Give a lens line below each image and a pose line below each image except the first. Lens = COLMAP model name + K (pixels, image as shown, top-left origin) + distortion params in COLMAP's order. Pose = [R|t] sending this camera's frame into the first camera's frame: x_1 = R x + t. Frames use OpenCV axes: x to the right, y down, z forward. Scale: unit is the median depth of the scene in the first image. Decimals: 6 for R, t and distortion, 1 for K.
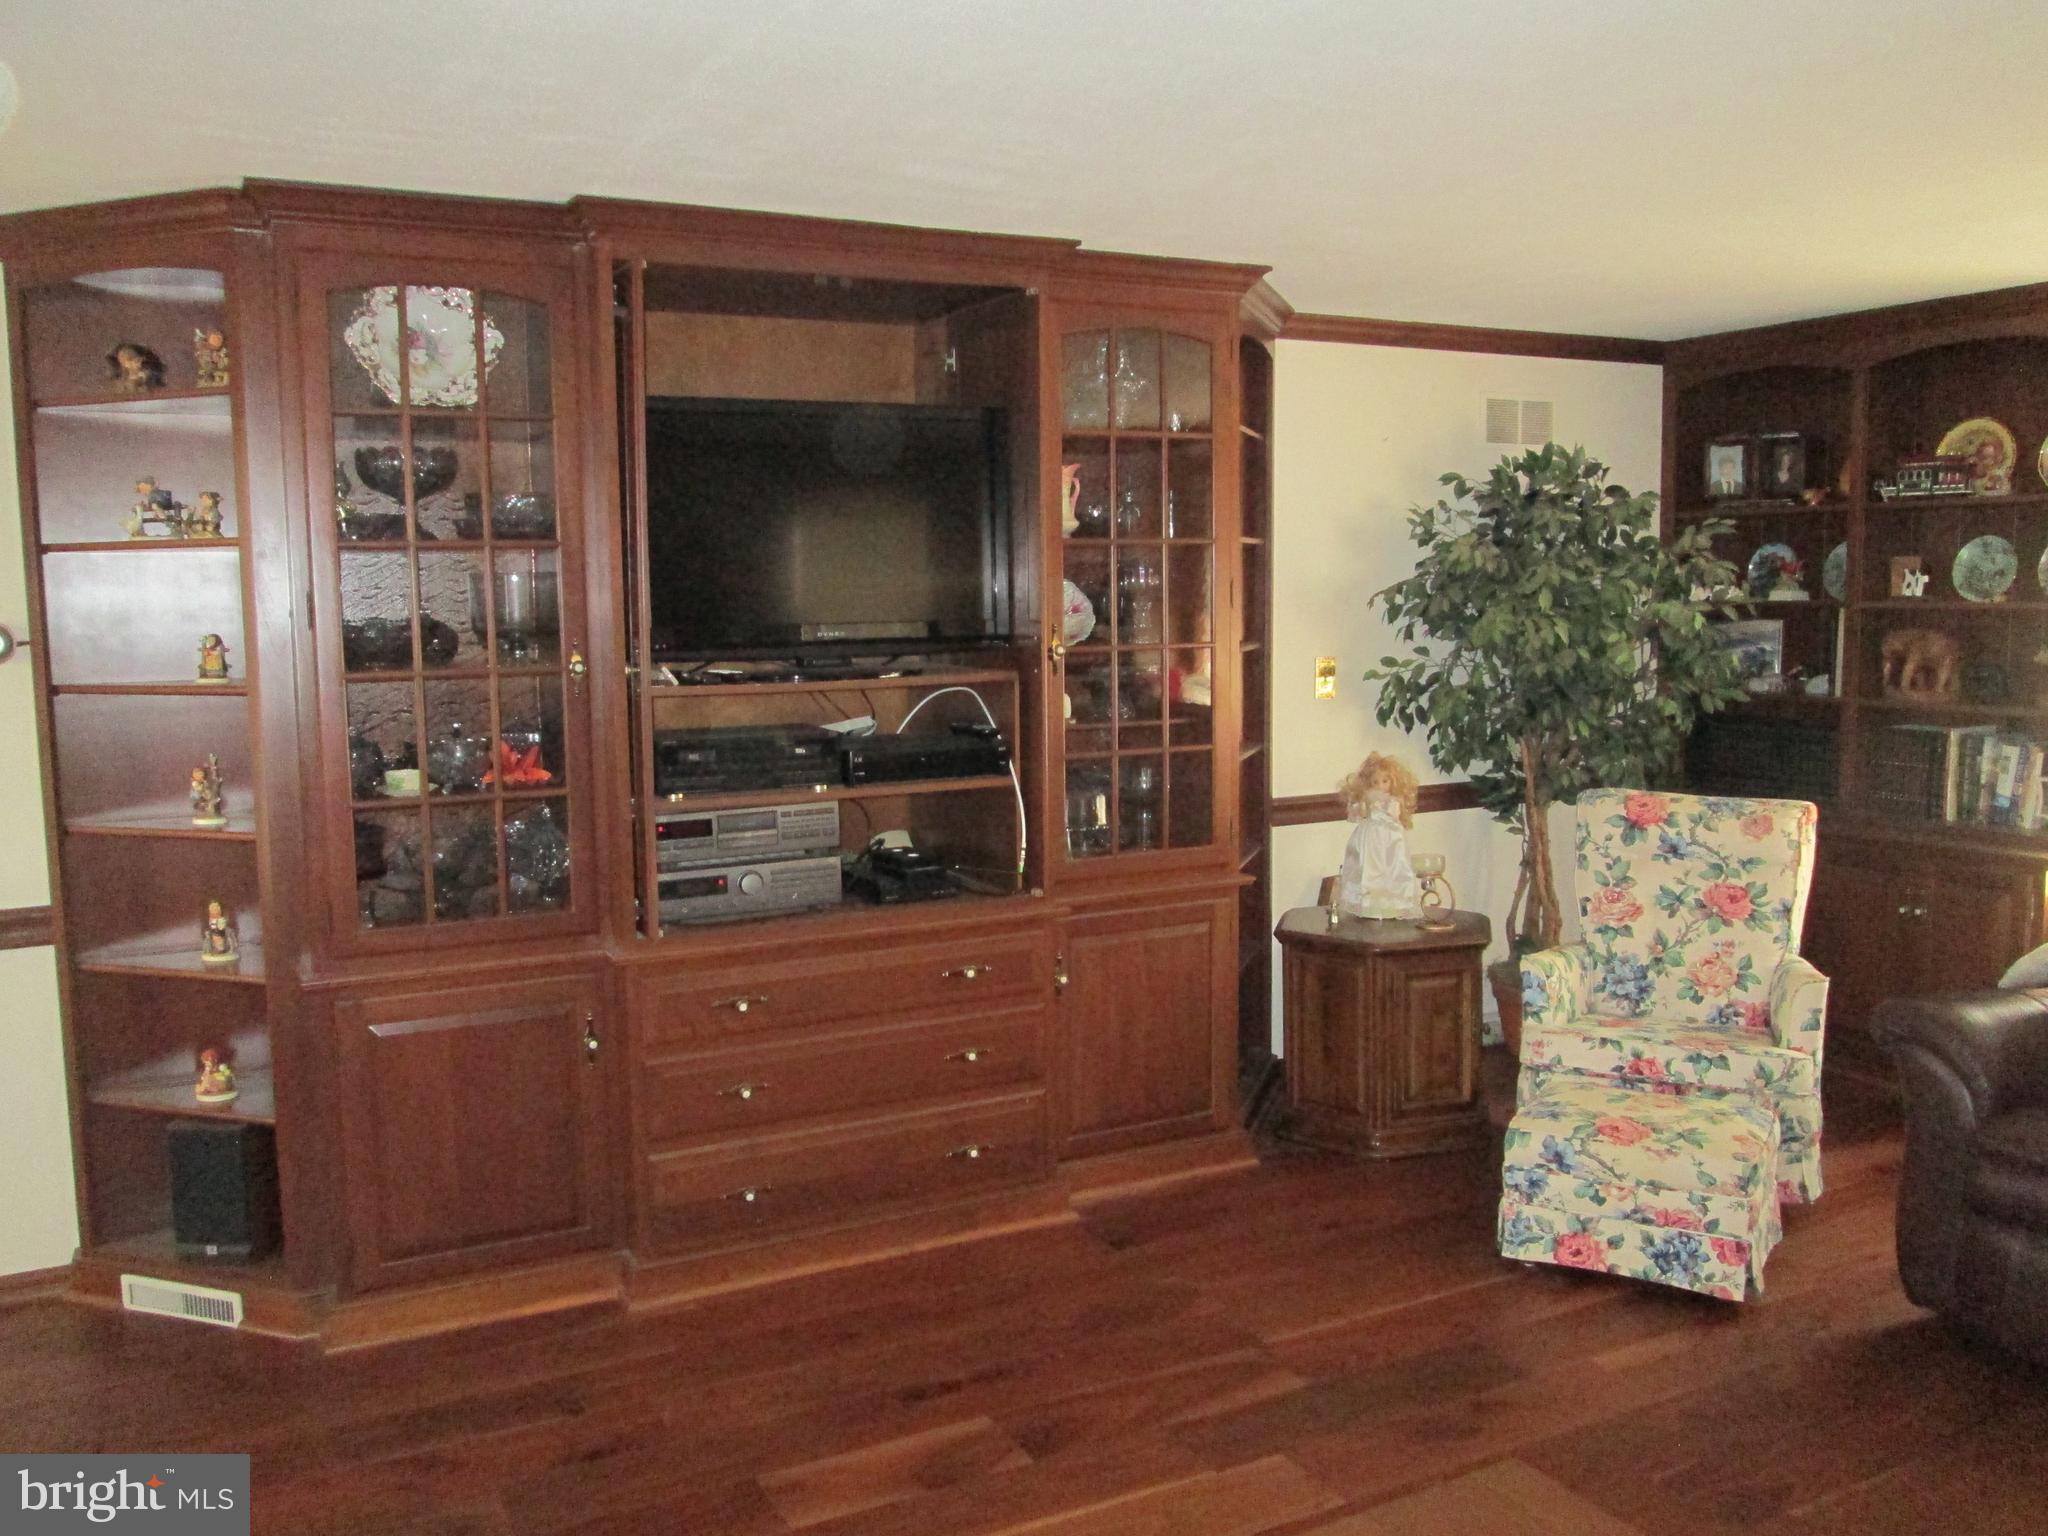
lens RADIAL K [[1711.2, 0, 1023.3], [0, 1711.2, 765.7], [0, 0, 1]] dist [-0.053154, 0.019281]
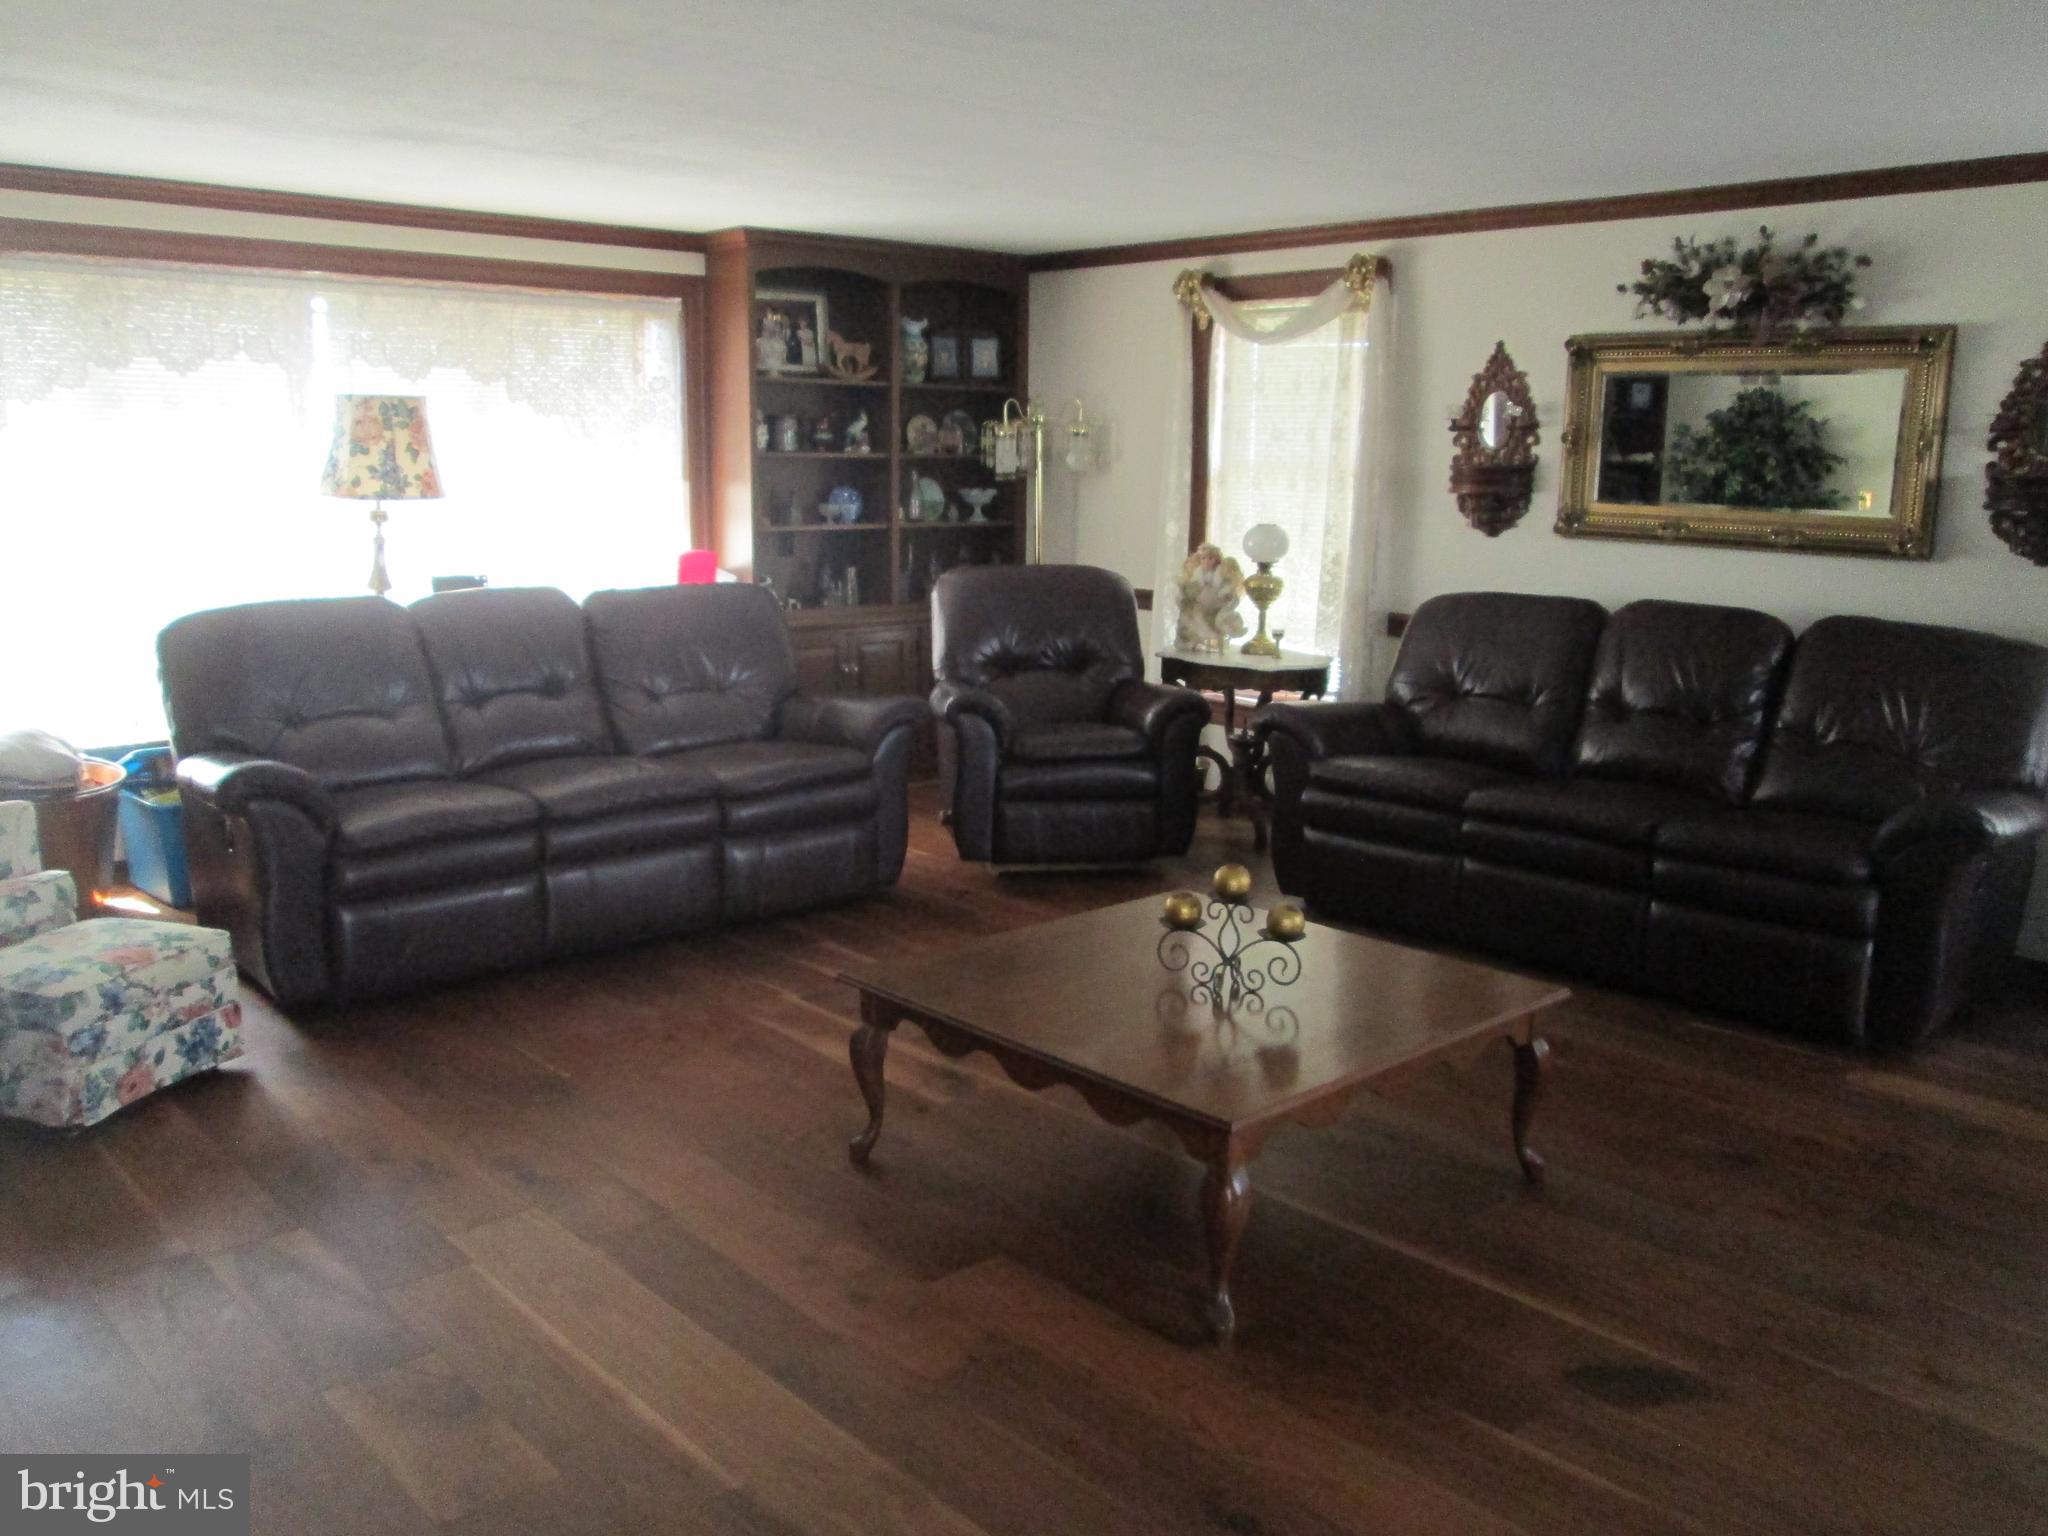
lens RADIAL K [[1711.2, 0, 1028.2], [0, 1711.2, 772.7], [0, 0, 1]] dist [-0.053154, 0.019281]
pose [[-0.231003, -0.174264, 0.957220, -0.739342], [0.098931, 0.974523, 0.201288, -0.045558], [-0.967910, 0.141197, -0.207877, 0.675947]]
